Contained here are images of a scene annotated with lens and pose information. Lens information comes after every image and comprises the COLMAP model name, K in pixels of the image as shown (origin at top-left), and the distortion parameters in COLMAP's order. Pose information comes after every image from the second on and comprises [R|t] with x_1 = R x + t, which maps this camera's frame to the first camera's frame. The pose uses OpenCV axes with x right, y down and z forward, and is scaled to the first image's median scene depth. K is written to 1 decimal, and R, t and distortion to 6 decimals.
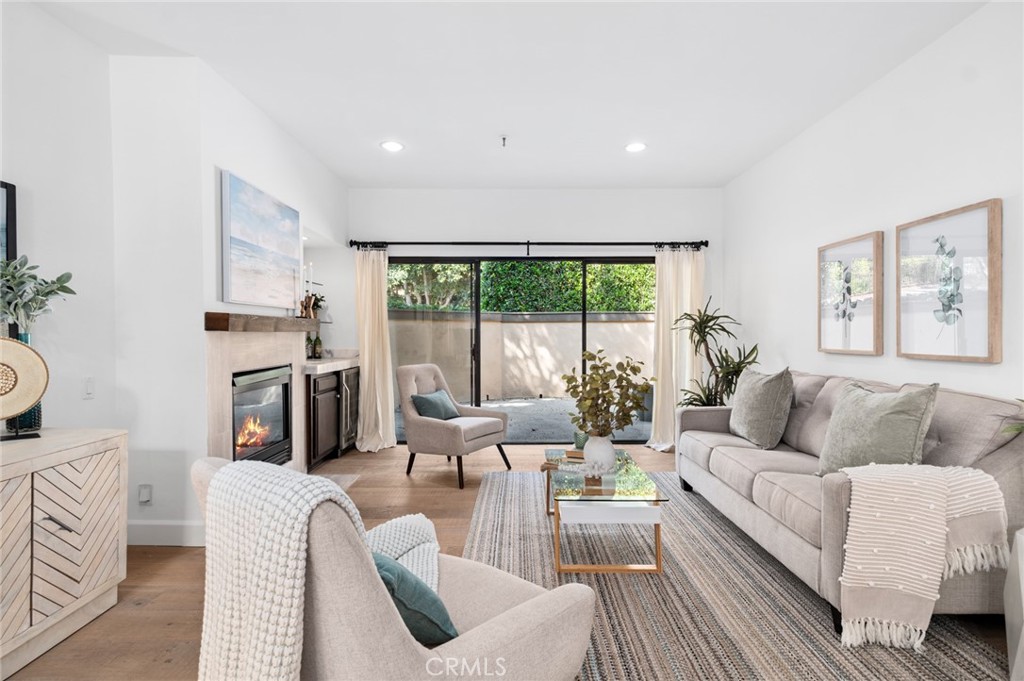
lens RADIAL K [[523.4, 0, 510.7], [0, 523.4, 339.9], [0, 0, 1]] dist [0.001948, 0.000561]
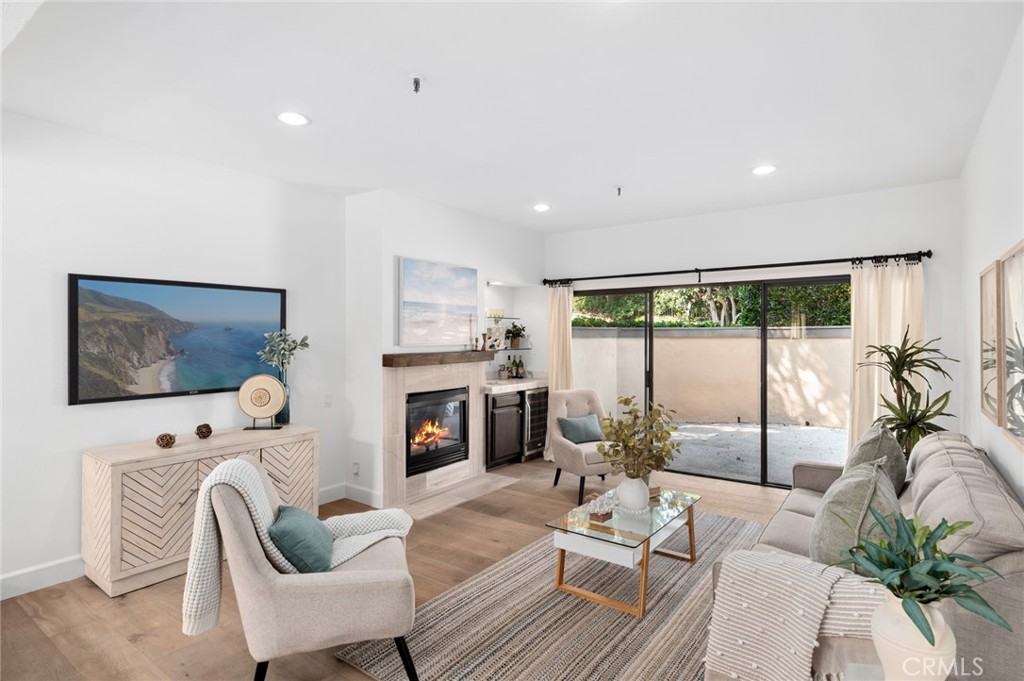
lens RADIAL K [[523.4, 0, 501.2], [0, 523.4, 332.2], [0, 0, 1]] dist [0.001948, 0.000561]
pose [[0.804468, -0.007076, -0.593953, 0.394113], [-0.004772, 0.999820, -0.018374, -0.060003], [0.593976, 0.017616, 0.804290, -0.012416]]
